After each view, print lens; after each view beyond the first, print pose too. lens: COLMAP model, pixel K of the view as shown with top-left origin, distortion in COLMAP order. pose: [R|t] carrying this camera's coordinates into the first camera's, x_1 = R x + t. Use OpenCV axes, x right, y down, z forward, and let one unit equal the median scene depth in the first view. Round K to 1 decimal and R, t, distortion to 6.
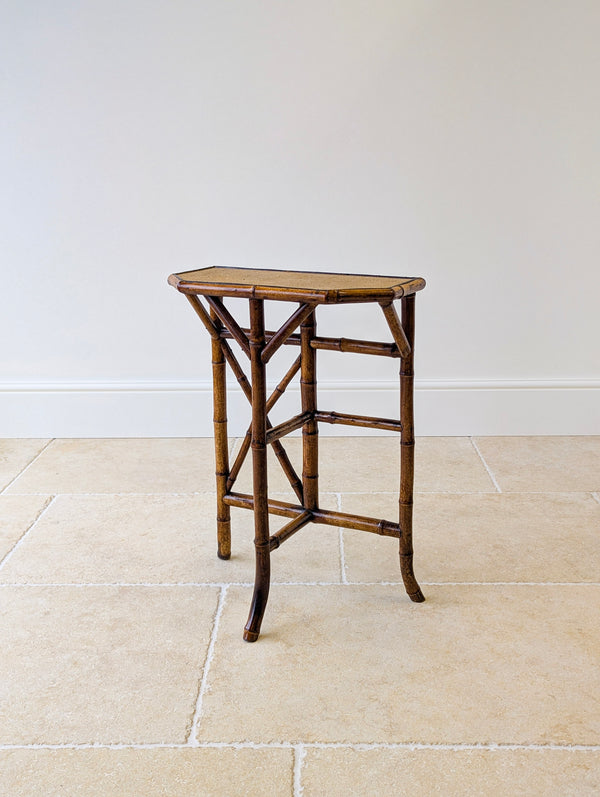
lens RADIAL K [[870.6, 0, 302.3], [0, 870.6, 380.5], [0, 0, 1]] dist [0.044601, 0.000000]
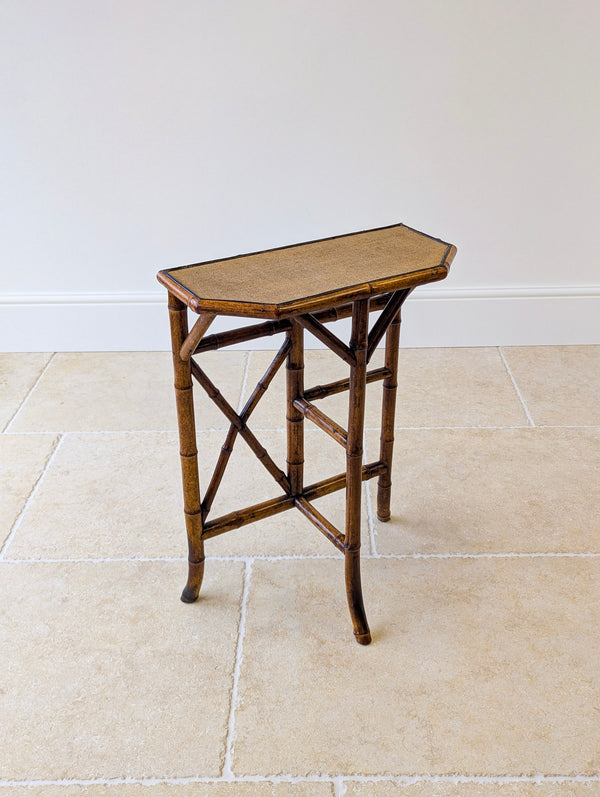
lens RADIAL K [[870.6, 0, 309.2], [0, 870.6, 385.4], [0, 0, 1]] dist [0.044601, 0.000000]
pose [[0.999900, -0.012755, 0.006047, -0.028115], [0.011054, 0.973946, 0.226509, -0.176421], [-0.008779, -0.226420, 0.973990, 0.121395]]
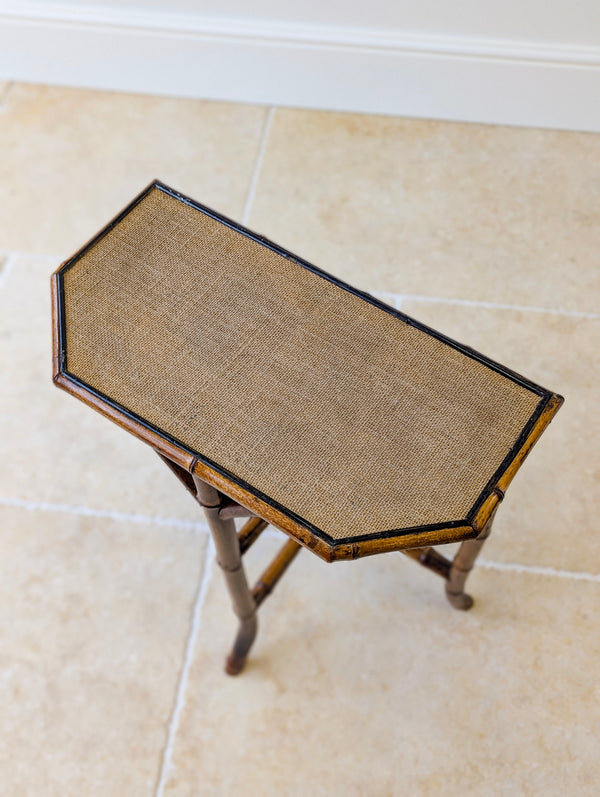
lens RADIAL K [[870.6, 0, 303.5], [0, 870.6, 398.1], [0, 0, 1]] dist [0.044601, 0.000000]
pose [[0.992135, 0.103194, -0.070846, 0.031548], [-0.022748, 0.705204, 0.708639, -0.411312], [0.123088, -0.701454, 0.702005, 0.591972]]
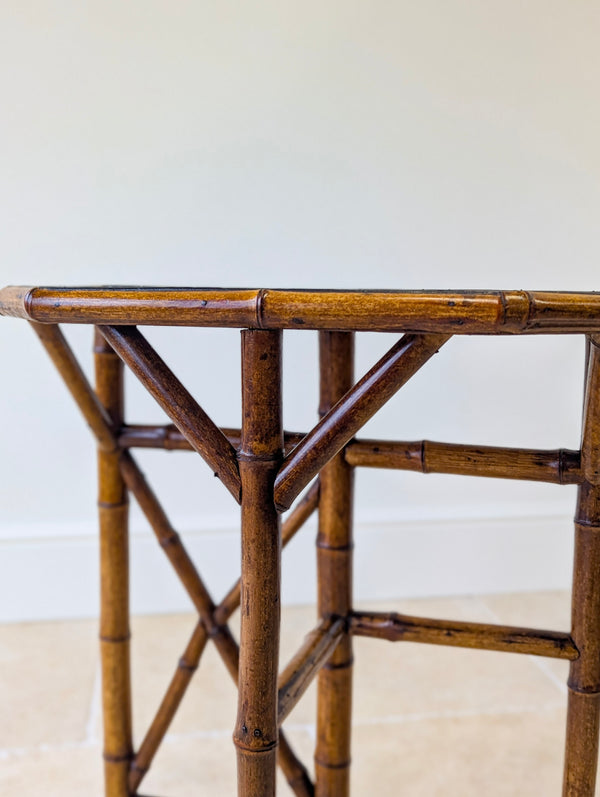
lens RADIAL K [[897.5, 0, 311.5], [0, 897.5, 398.1], [0, 0, 1]] dist [0.003396, 0.000000]
pose [[0.980221, -0.008447, 0.197728, -0.091216], [0.030356, 0.993683, -0.108041, -0.022986], [-0.195566, 0.111907, 0.974285, 0.560153]]
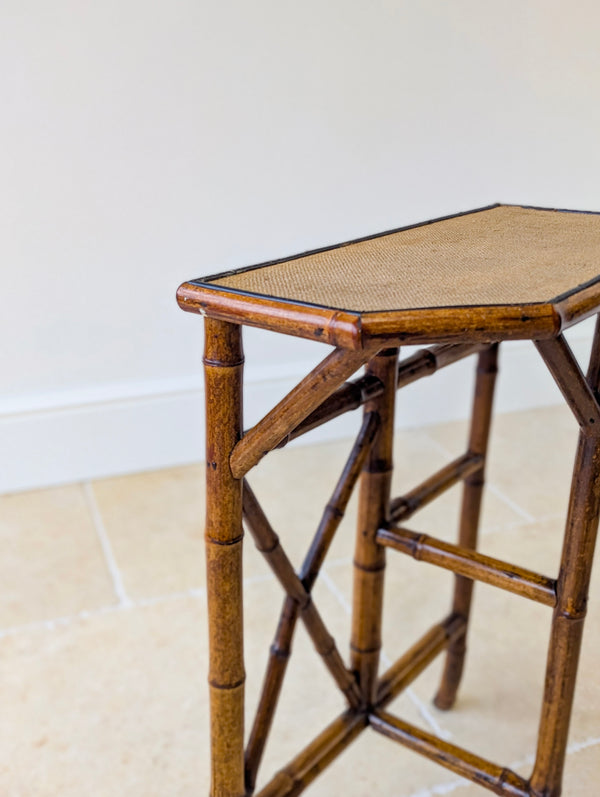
lens RADIAL K [[897.5, 0, 305.2], [0, 897.5, 395.5], [0, 0, 1]] dist [0.003396, 0.000000]
pose [[0.926688, -0.125954, 0.354098, -0.240350], [0.089124, 0.988943, 0.118528, -0.094623], [-0.365112, -0.078280, 0.927667, 0.554439]]
